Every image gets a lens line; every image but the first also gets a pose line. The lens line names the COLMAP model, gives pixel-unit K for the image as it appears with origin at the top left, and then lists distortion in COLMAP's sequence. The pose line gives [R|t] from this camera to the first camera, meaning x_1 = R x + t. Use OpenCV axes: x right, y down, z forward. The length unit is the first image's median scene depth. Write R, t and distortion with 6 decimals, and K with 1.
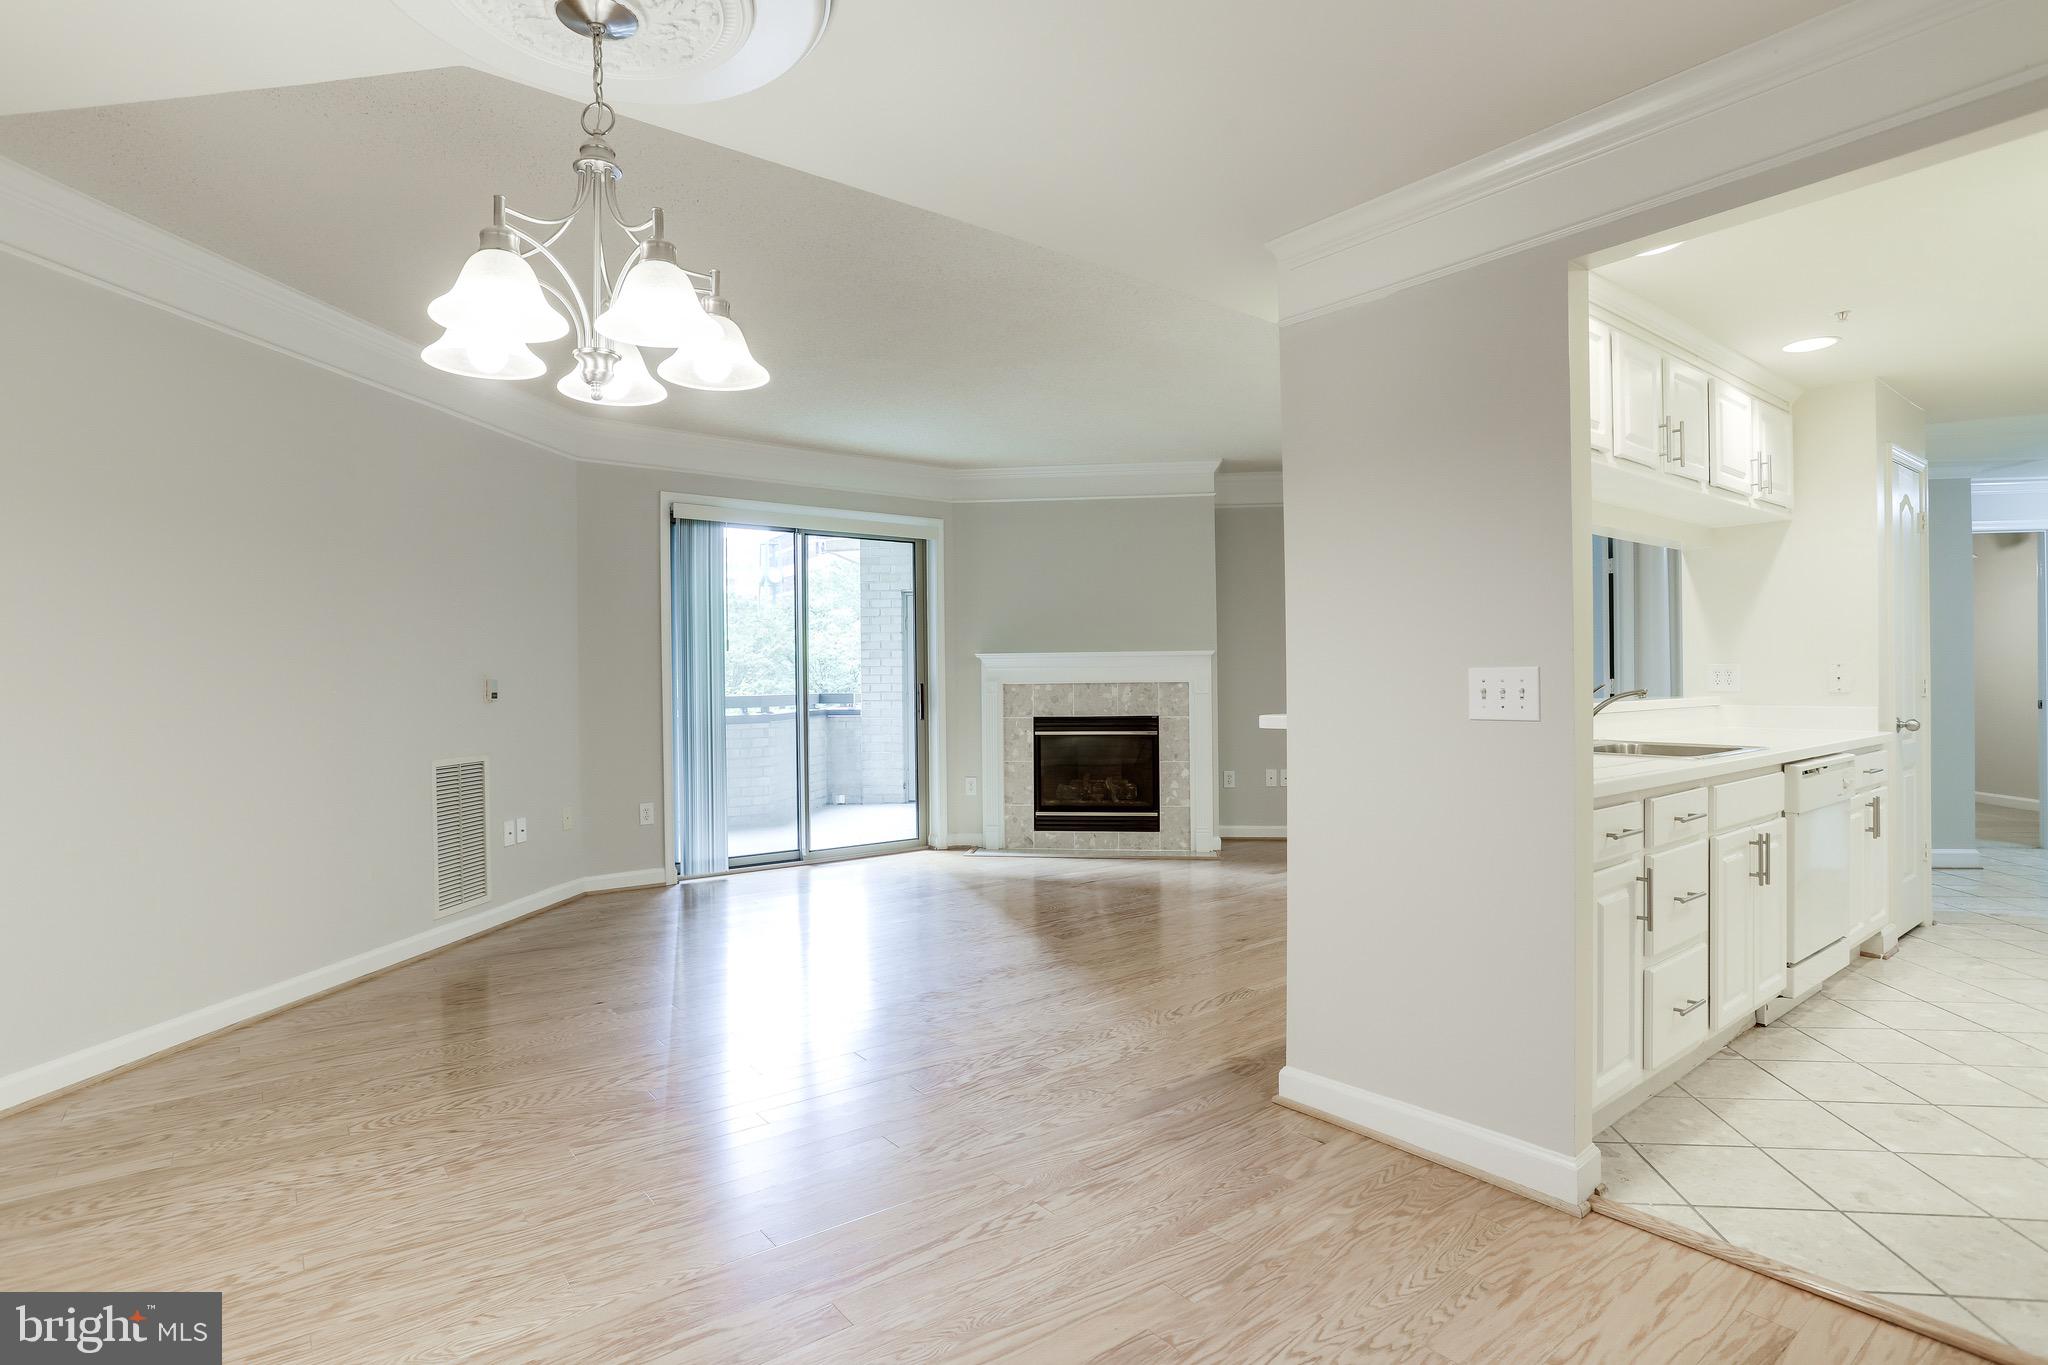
lens RADIAL K [[1050.7, 0, 1030.0], [0, 1050.7, 686.6], [0, 0, 1]] dist [-0.028684, 0.006809]
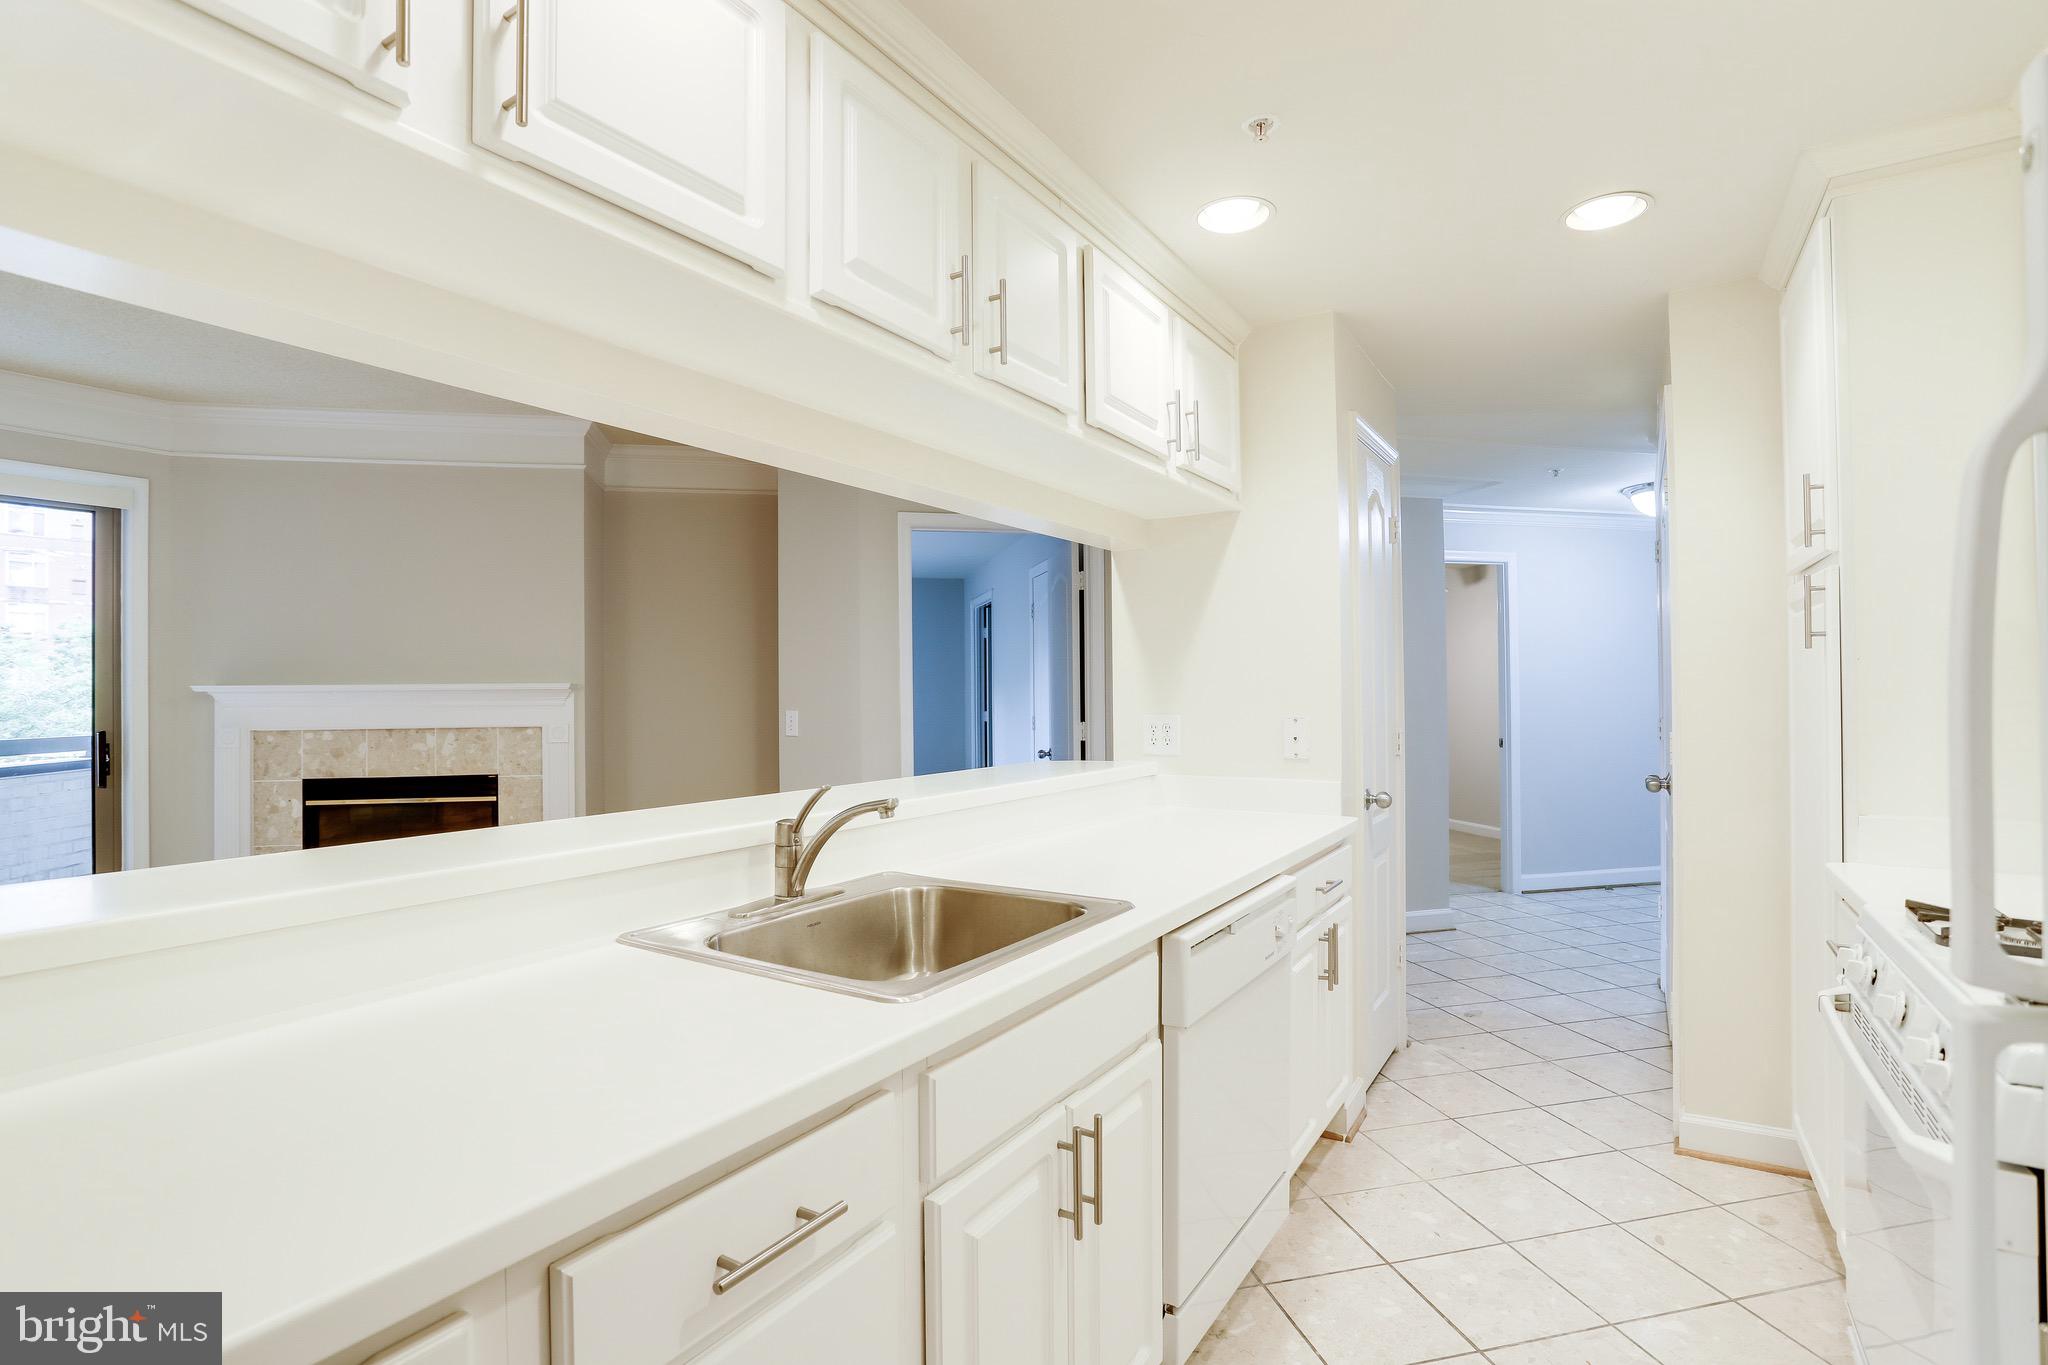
lens RADIAL K [[992.7, 0, 1040.1], [0, 992.7, 693.3], [0, 0, 1]] dist [-0.053558, 0.002816]
pose [[0.938002, -0.000660, 0.346629, 0.277834], [0.003094, 0.999974, -0.006469, -0.024691], [-0.346615, 0.007140, 0.937980, 0.309692]]
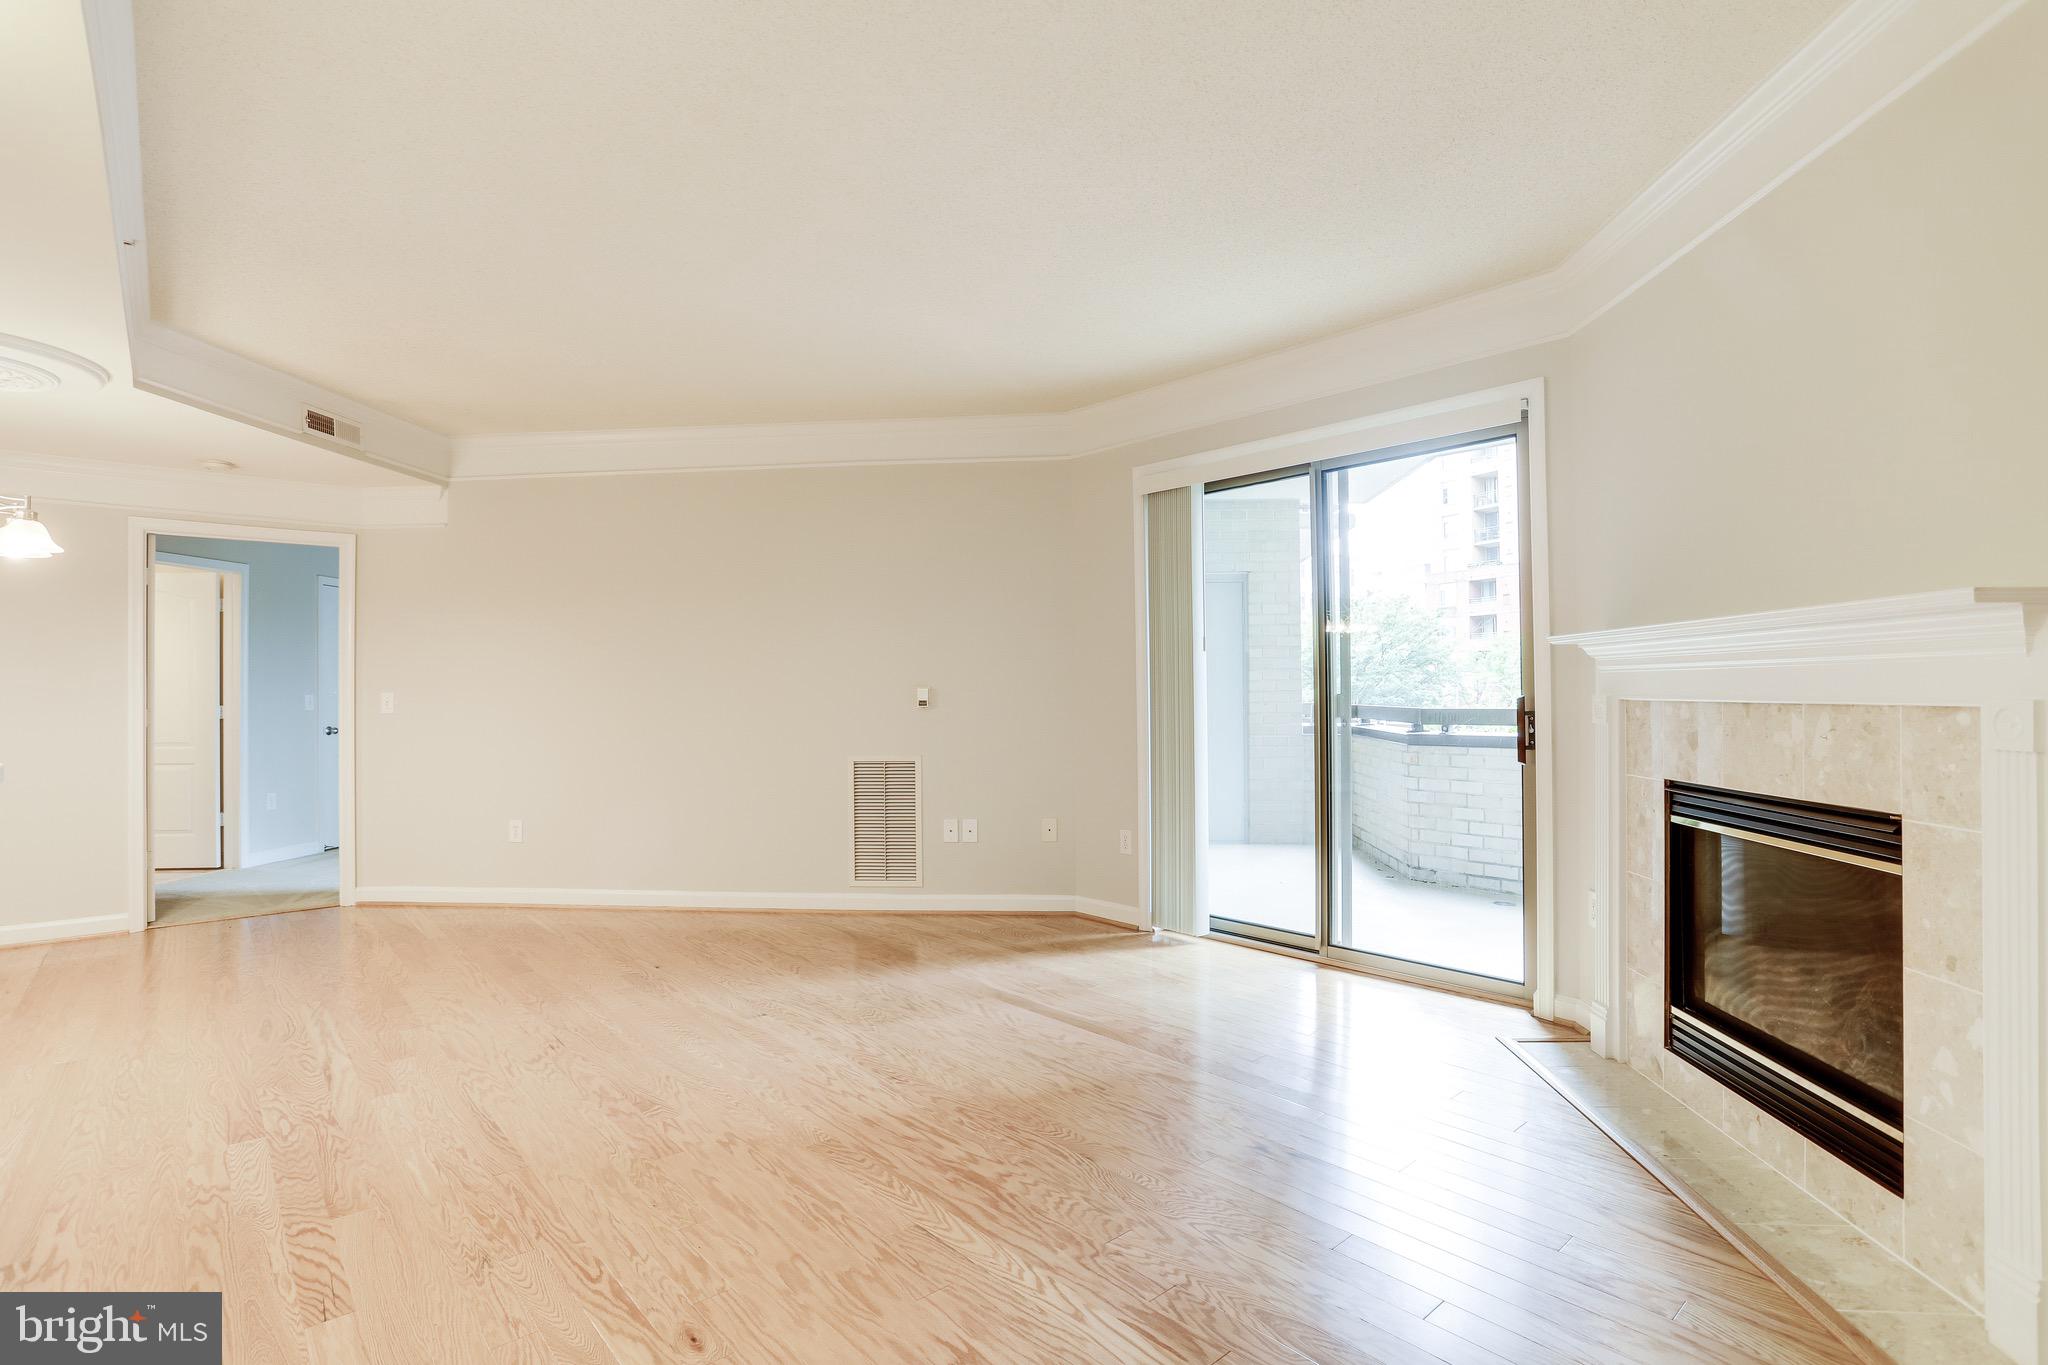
lens RADIAL K [[999.1, 0, 1024.3], [0, 999.1, 674.4], [0, 0, 1]] dist [-0.057714, 0.021839]
pose [[0.044762, -0.006503, -0.998977, 0.459181], [0.001140, 0.999978, -0.006458, -0.013038], [0.998997, -0.000850, 0.044768, 0.866051]]
